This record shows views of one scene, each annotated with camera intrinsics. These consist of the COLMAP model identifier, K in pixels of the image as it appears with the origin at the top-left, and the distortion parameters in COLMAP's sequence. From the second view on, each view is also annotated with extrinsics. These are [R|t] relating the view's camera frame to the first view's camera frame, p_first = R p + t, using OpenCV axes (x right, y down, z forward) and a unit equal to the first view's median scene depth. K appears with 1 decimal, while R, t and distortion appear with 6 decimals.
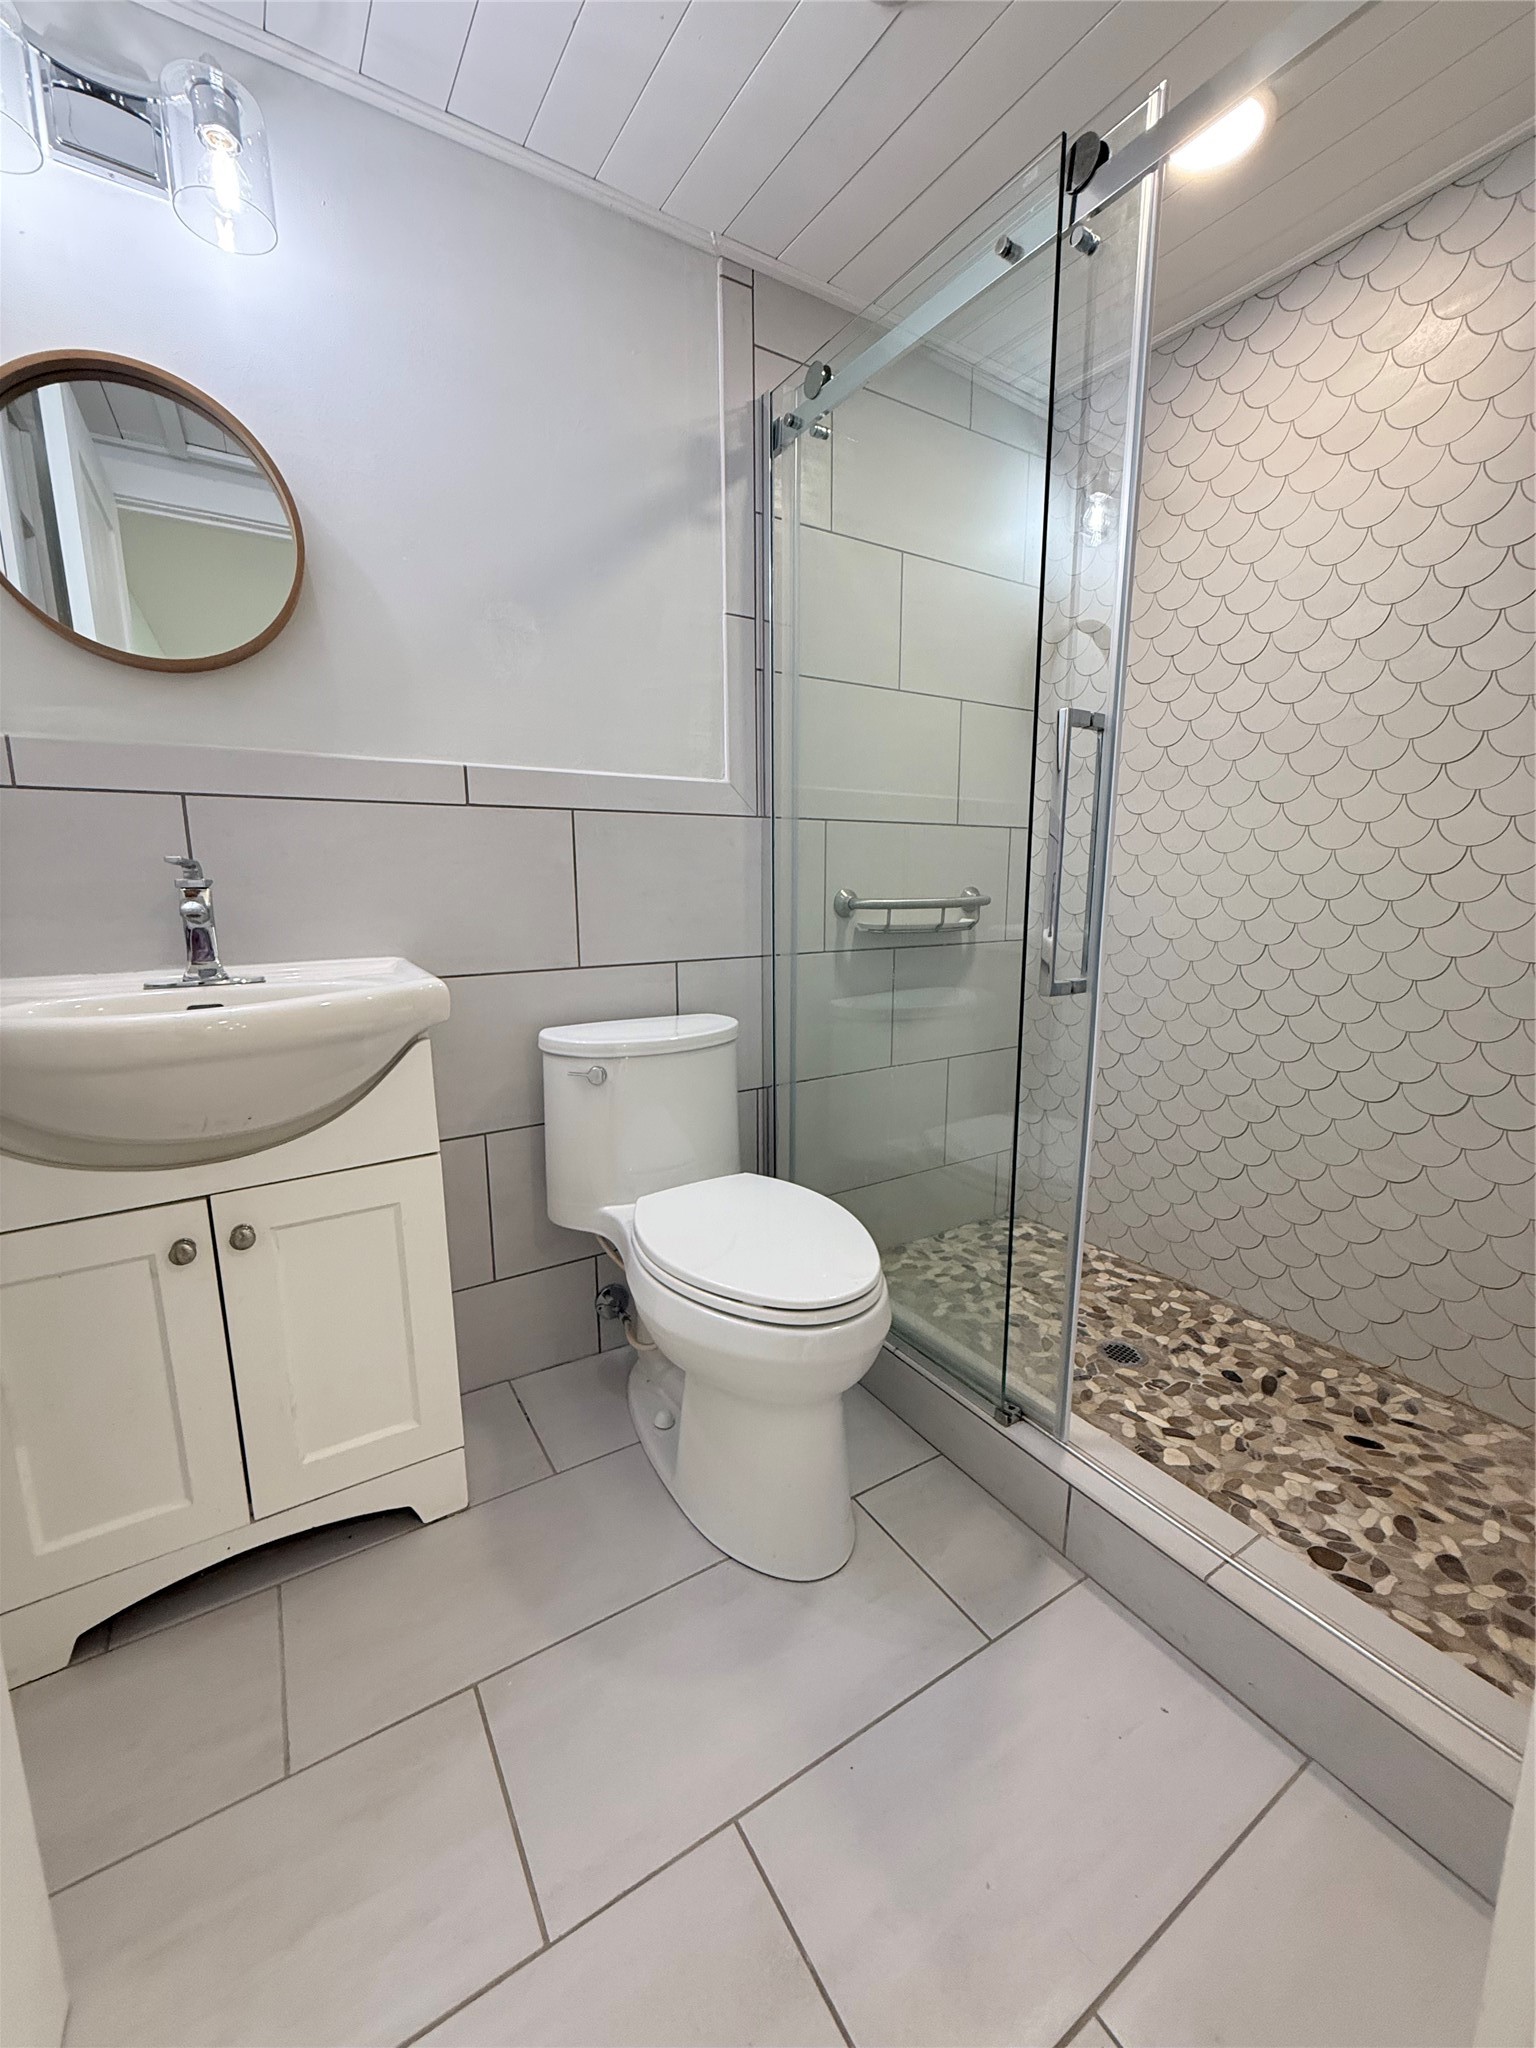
lens RADIAL K [[815.7, 0, 763.5], [0, 815.7, 1026.2], [0, 0, 1]] dist [0.000589, 0.000391]
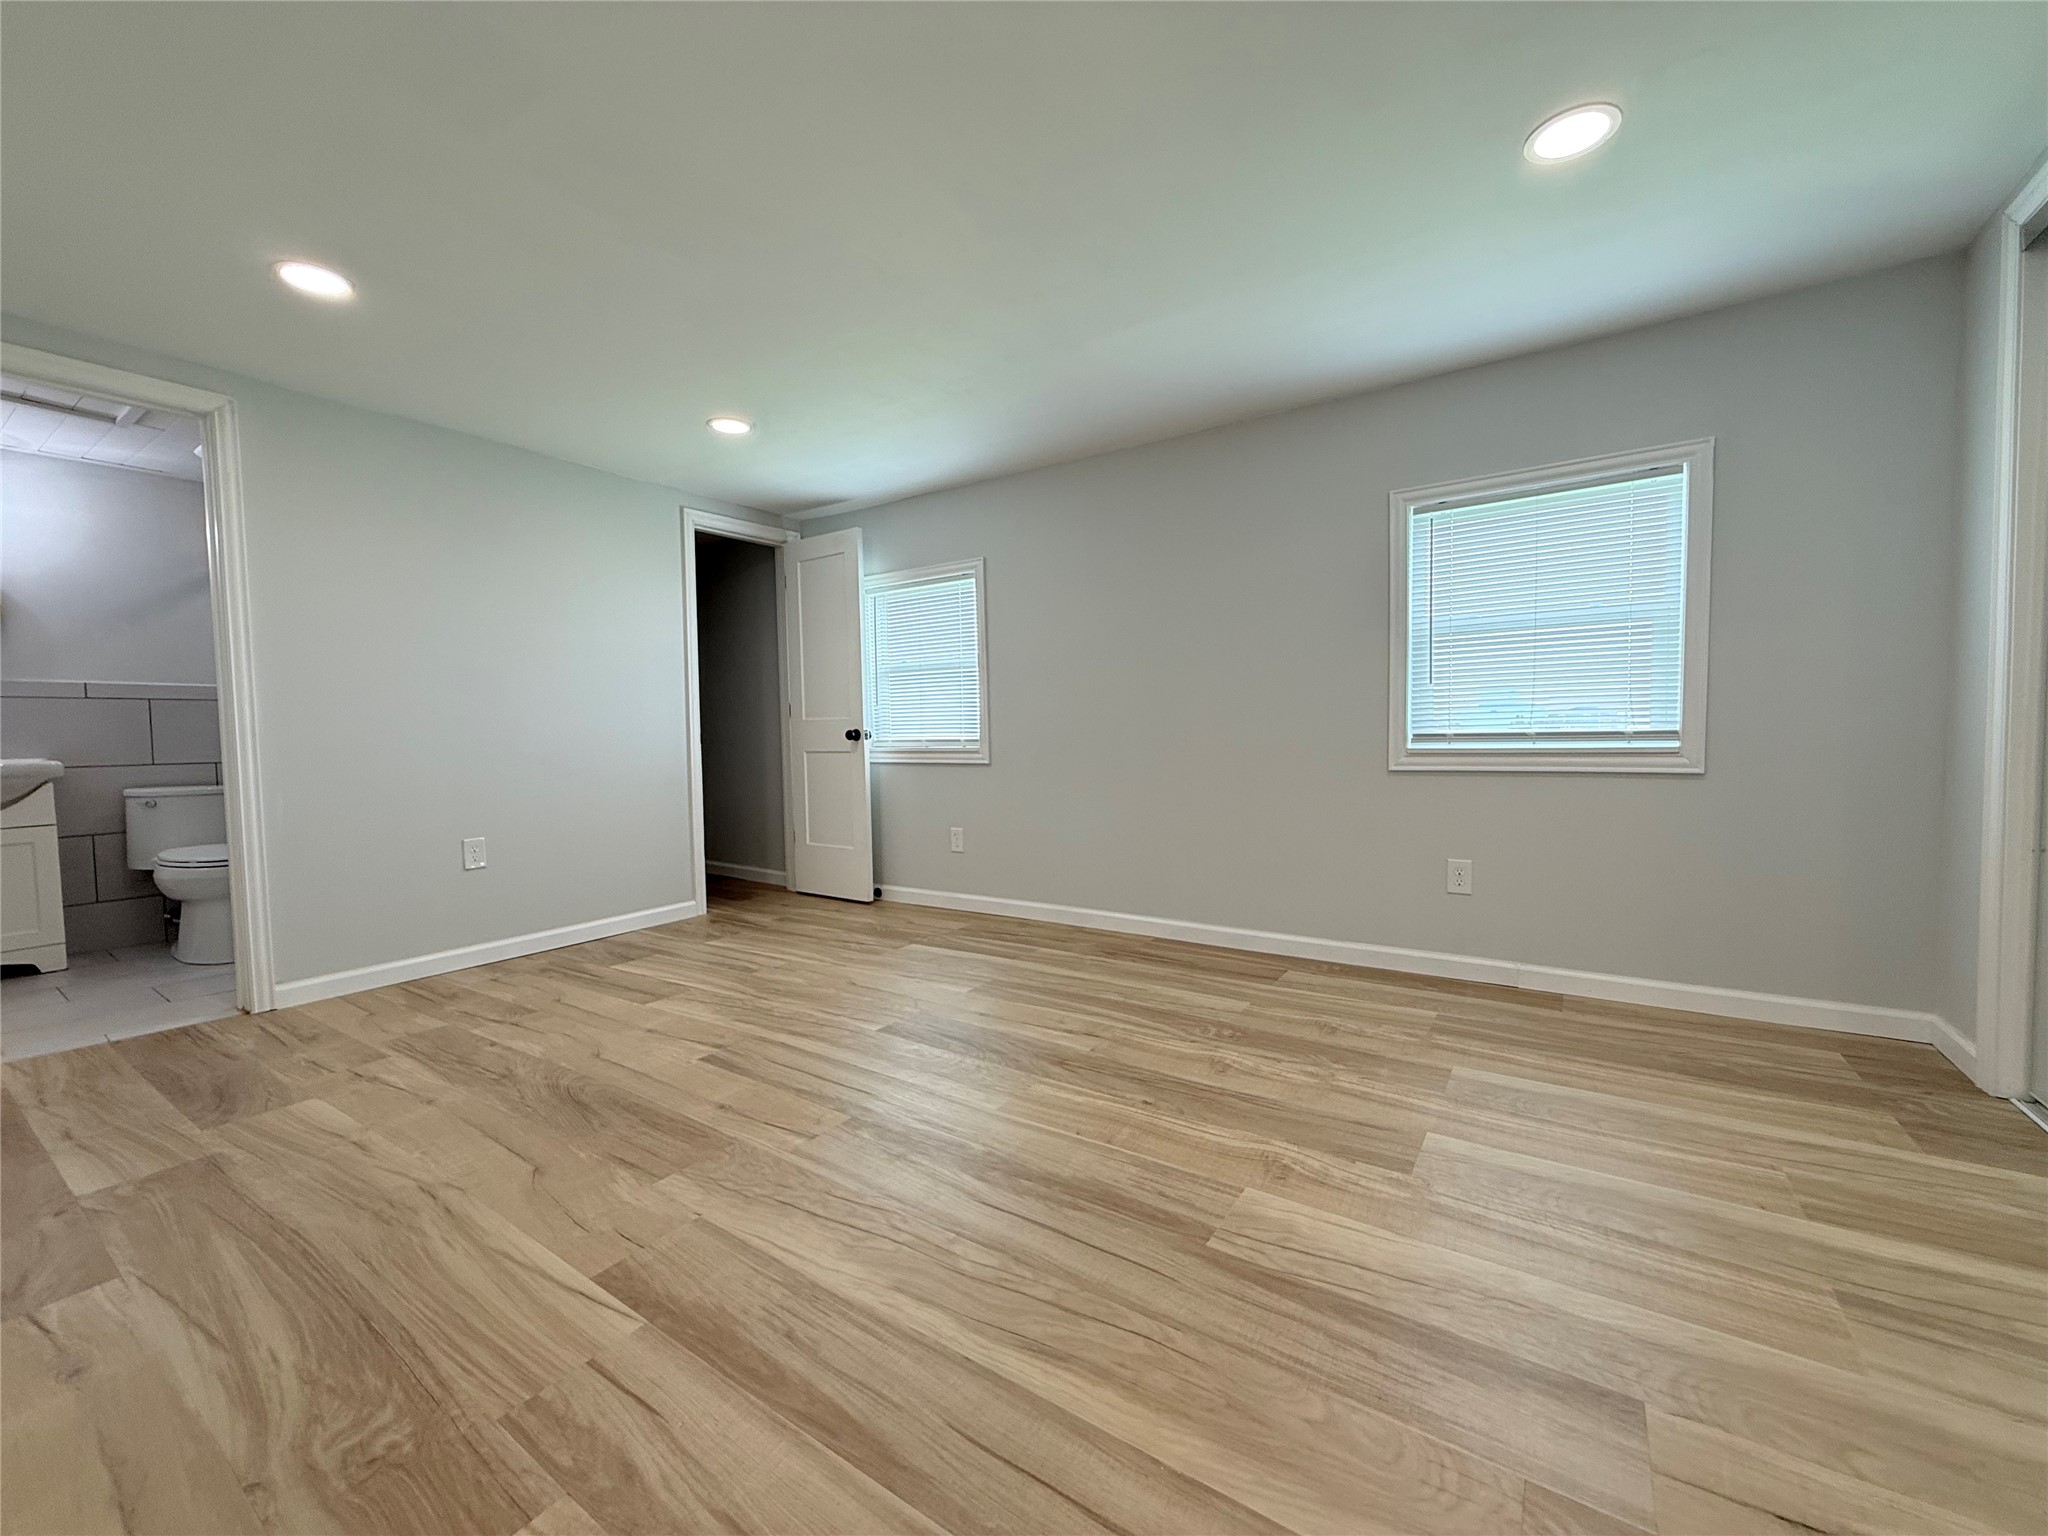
lens RADIAL K [[815.7, 0, 1020.2], [0, 815.7, 769.0], [0, 0, 1]] dist [0.000589, 0.000391]
pose [[0.916746, -0.021955, 0.398868, 1.256818], [0.080856, 0.988019, -0.131453, 0.504420], [-0.391203, 0.152760, 0.907538, -2.367826]]
